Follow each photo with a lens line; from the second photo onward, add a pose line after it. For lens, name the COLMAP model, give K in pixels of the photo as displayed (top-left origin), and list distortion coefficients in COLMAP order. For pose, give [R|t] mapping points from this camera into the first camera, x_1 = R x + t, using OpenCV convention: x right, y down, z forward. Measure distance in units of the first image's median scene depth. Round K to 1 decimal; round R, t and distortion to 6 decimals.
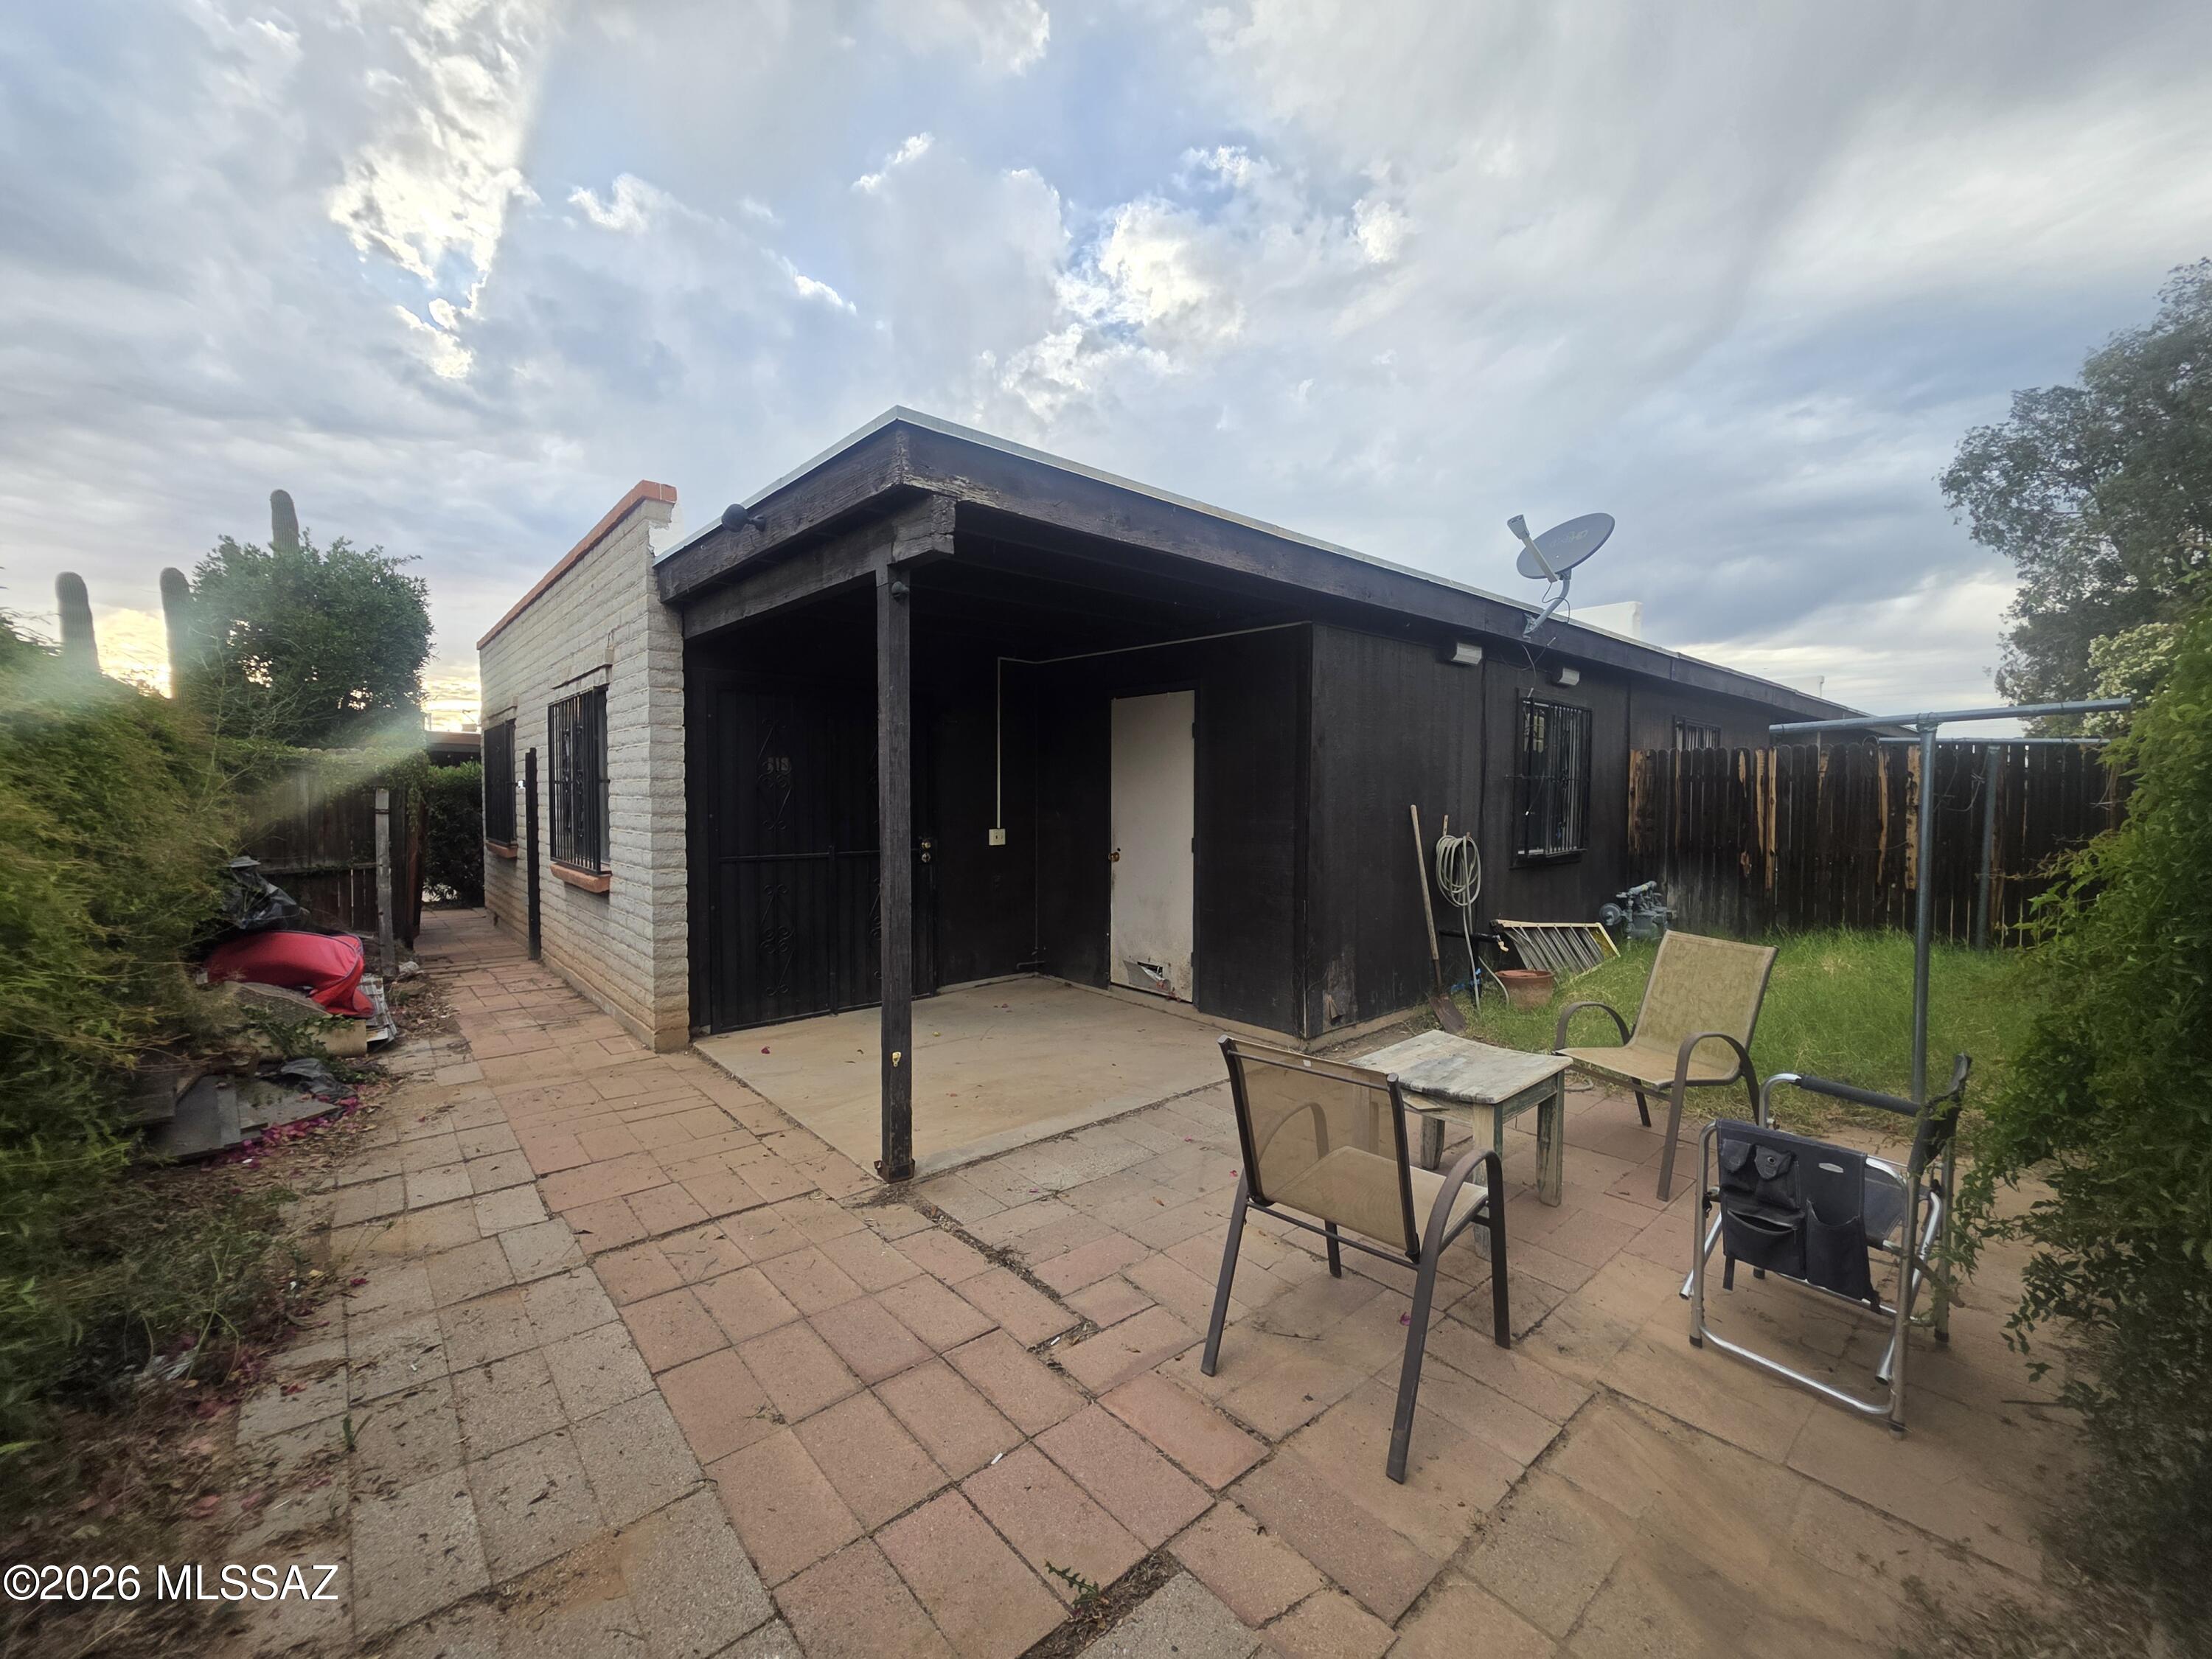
lens RADIAL K [[892.6, 0, 1093.4], [0, 892.6, 825.6], [0, 0, 1]] dist [-0.000454, -0.000438]
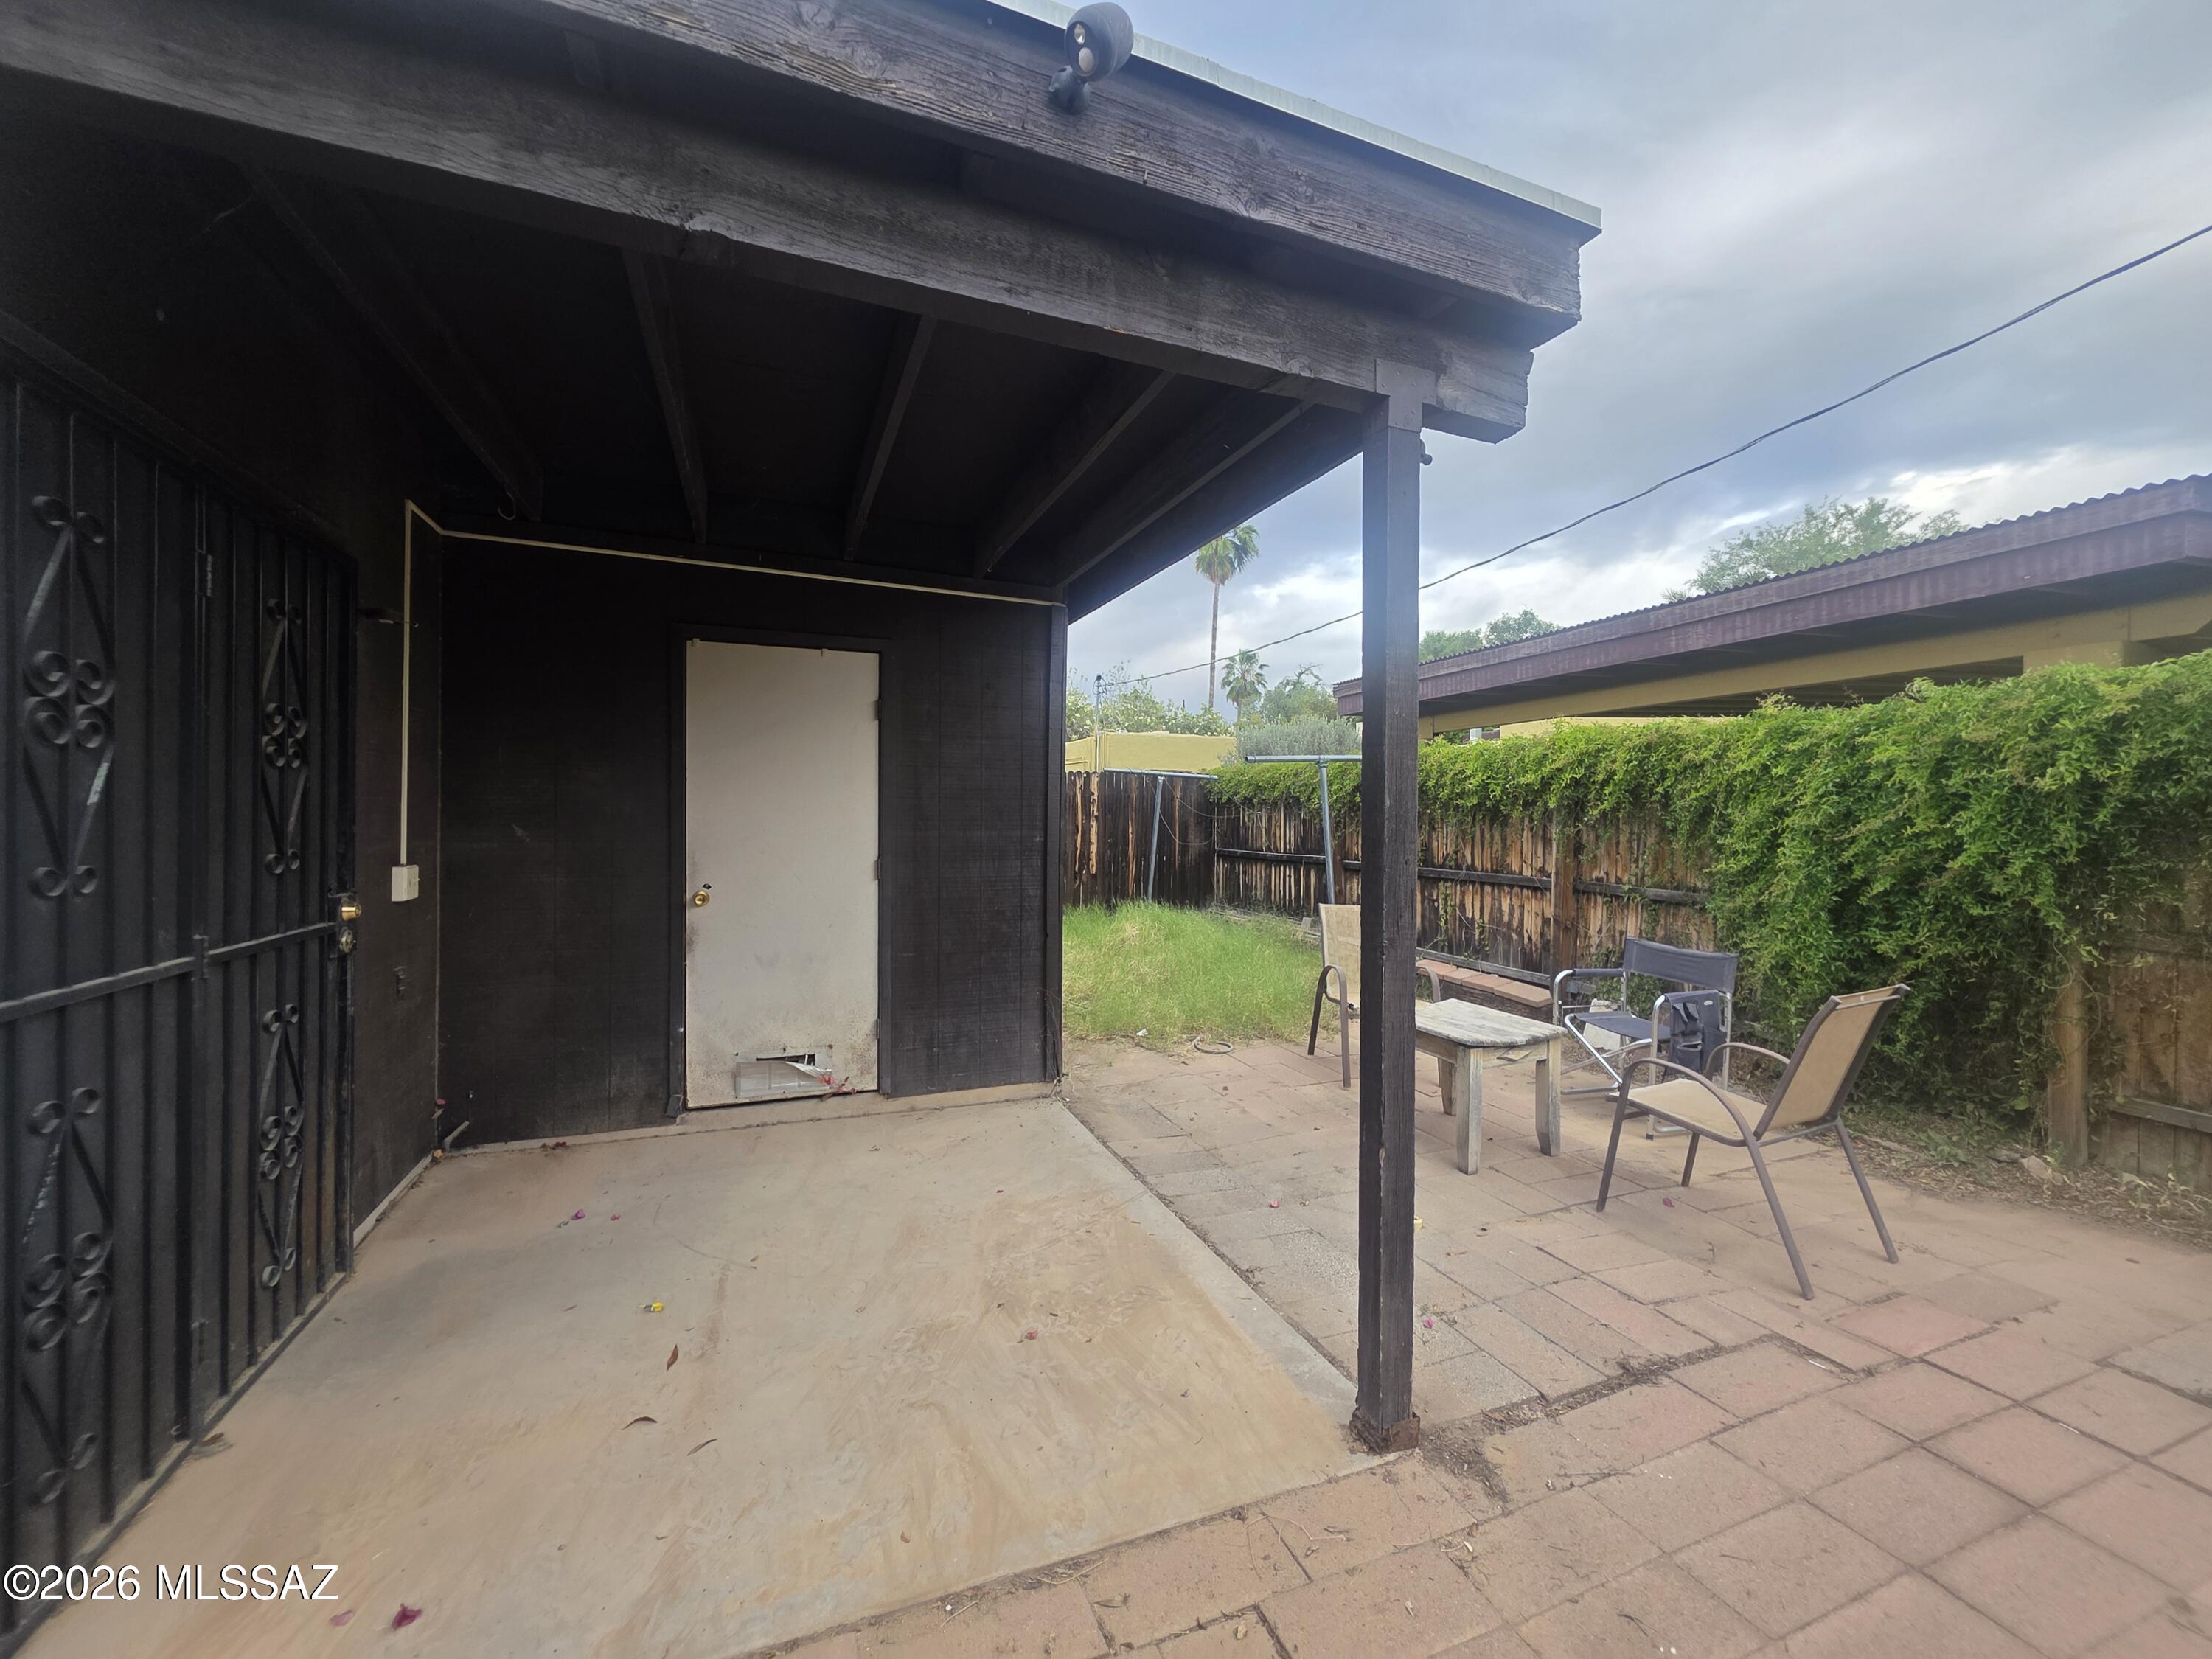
lens RADIAL K [[892.6, 0, 1100.1], [0, 892.6, 825.4], [0, 0, 1]] dist [-0.000454, -0.000438]
pose [[0.333064, -0.011237, 0.942837, -0.619197], [0.028046, 0.999605, 0.002006, -0.012135], [-0.942487, 0.025774, 0.333247, 0.721678]]
